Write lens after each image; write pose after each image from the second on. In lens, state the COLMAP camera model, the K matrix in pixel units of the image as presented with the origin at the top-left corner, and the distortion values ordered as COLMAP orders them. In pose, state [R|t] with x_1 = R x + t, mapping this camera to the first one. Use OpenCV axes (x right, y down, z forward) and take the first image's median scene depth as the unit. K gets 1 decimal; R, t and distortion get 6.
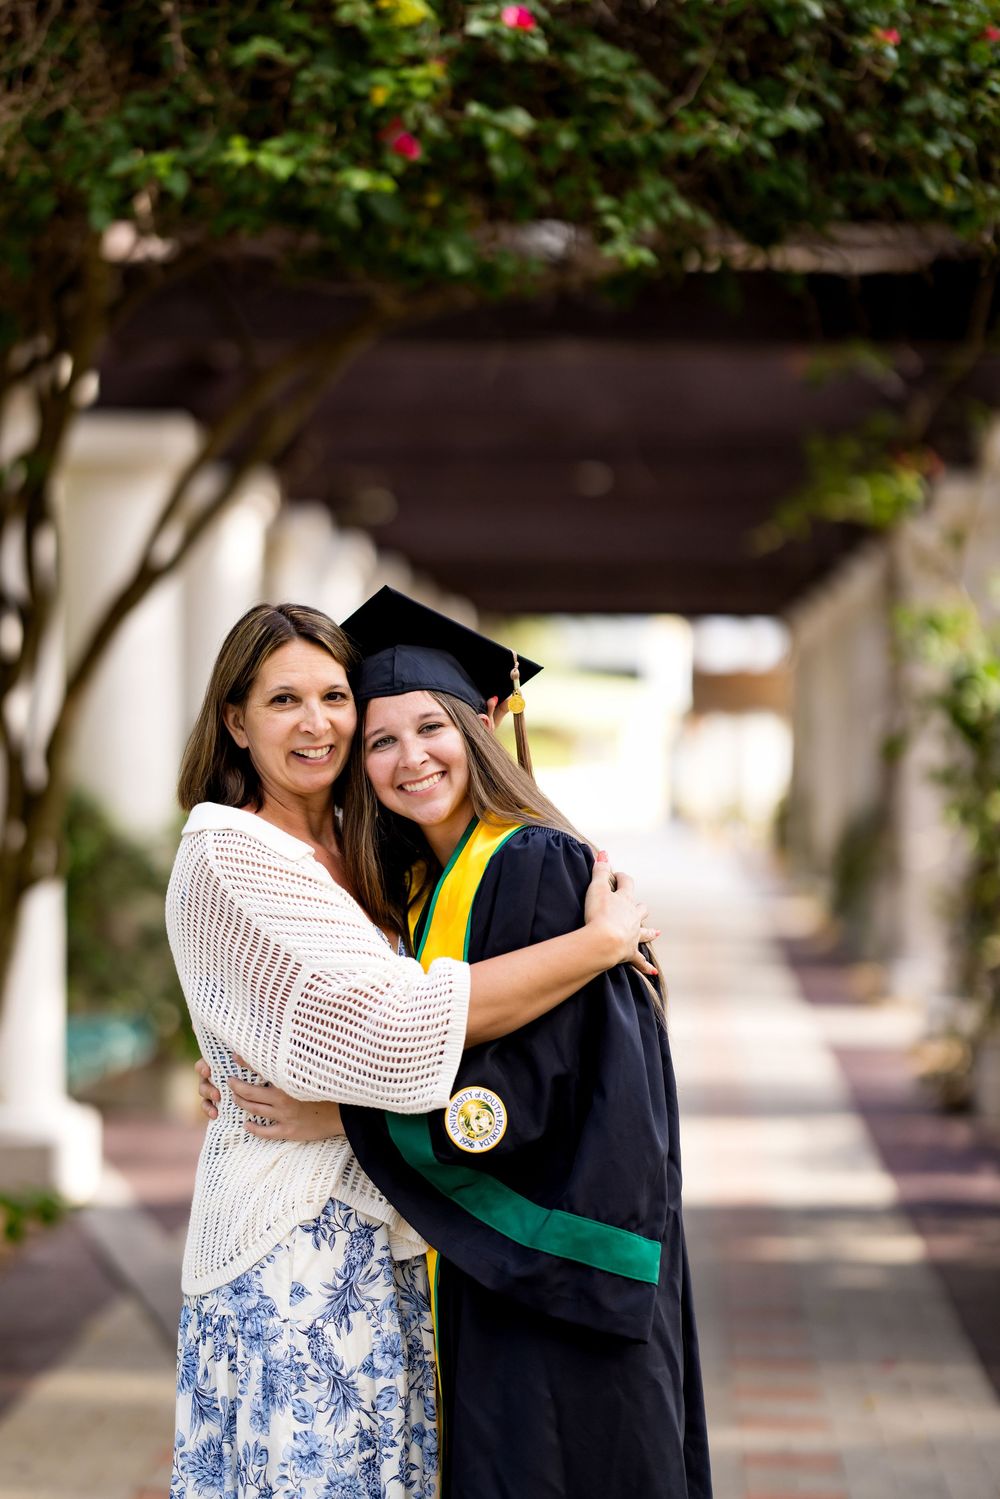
lens RADIAL K [[3675.6, 0, 500.0], [0, 3675.6, 749.5], [0, 0, 1]] dist [-0.031668, 0.353175]
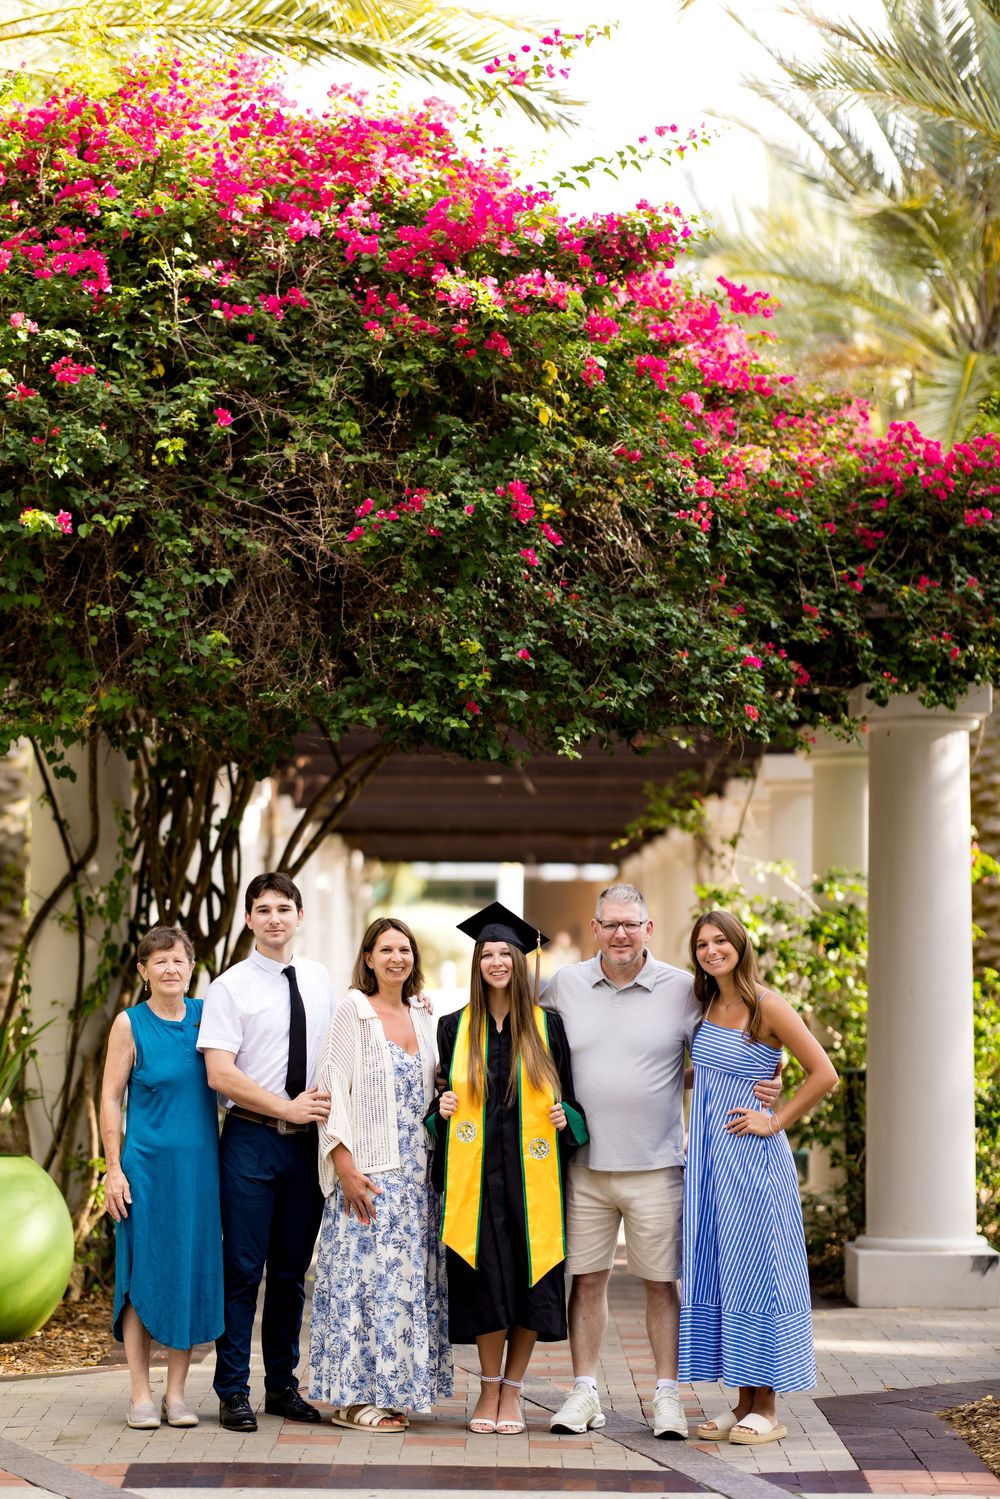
lens RADIAL K [[3675.6, 0, 500.0], [0, 3675.6, 749.5], [0, 0, 1]] dist [-0.031668, 0.353175]
pose [[0.998867, 0.001512, 0.047564, -0.114197], [0.001262, 0.998302, -0.058243, -0.005016], [-0.047571, 0.058237, 0.997169, -1.240530]]
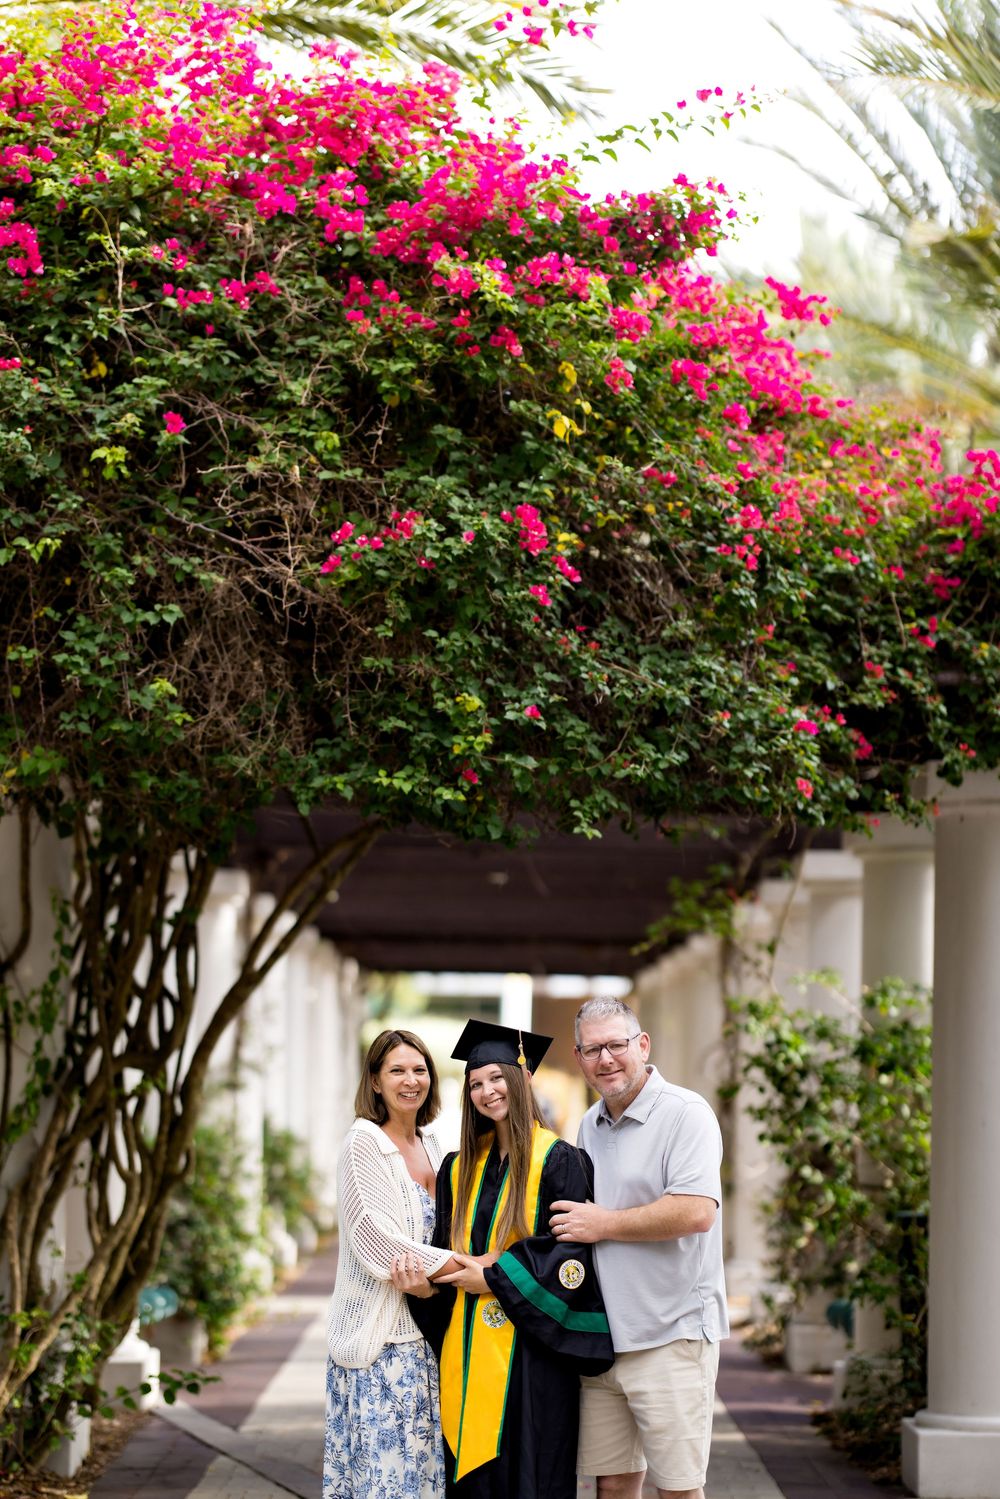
lens RADIAL K [[3780.1, 0, 517.1], [0, 3780.1, 710.6], [0, 0, 1]] dist [-0.035568, 0.422559]
pose [[0.998671, 0.015257, 0.049235, -0.095282], [-0.010375, 0.995139, -0.097931, -0.007188], [-0.050490, 0.097290, 0.993975, -0.913142]]
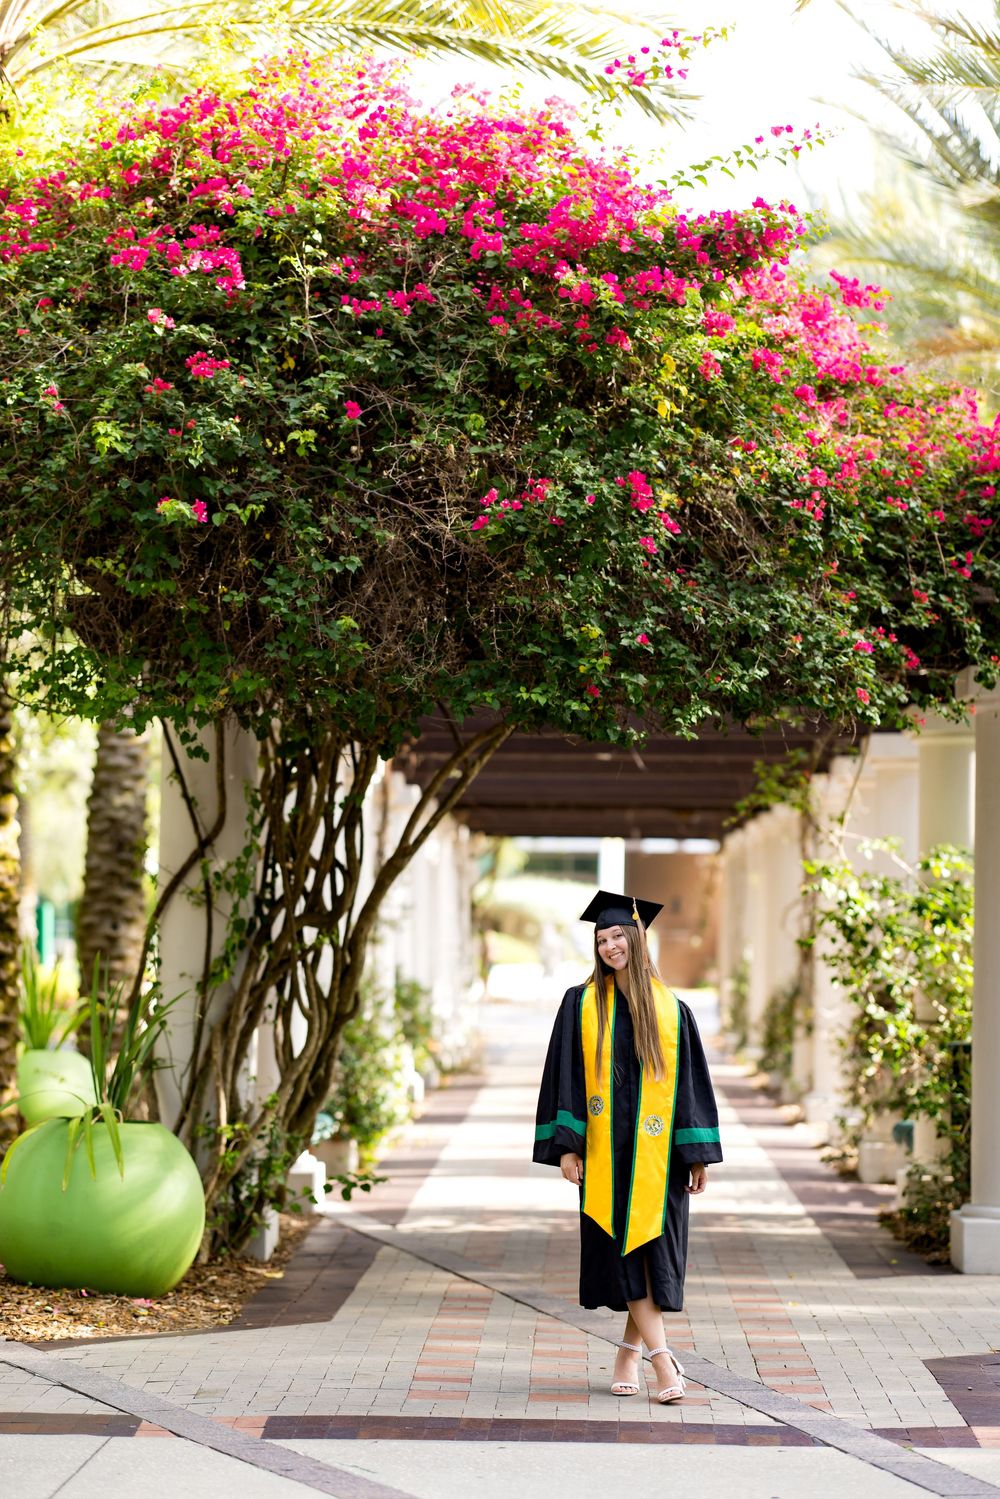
lens RADIAL K [[3675.6, 0, 500.0], [0, 3675.6, 749.5], [0, 0, 1]] dist [-0.031668, 0.353175]
pose [[0.999773, 0.003793, 0.020972, -0.131084], [-0.002727, 0.998714, -0.050621, -0.006720], [-0.021137, 0.050552, 0.998498, -1.315203]]
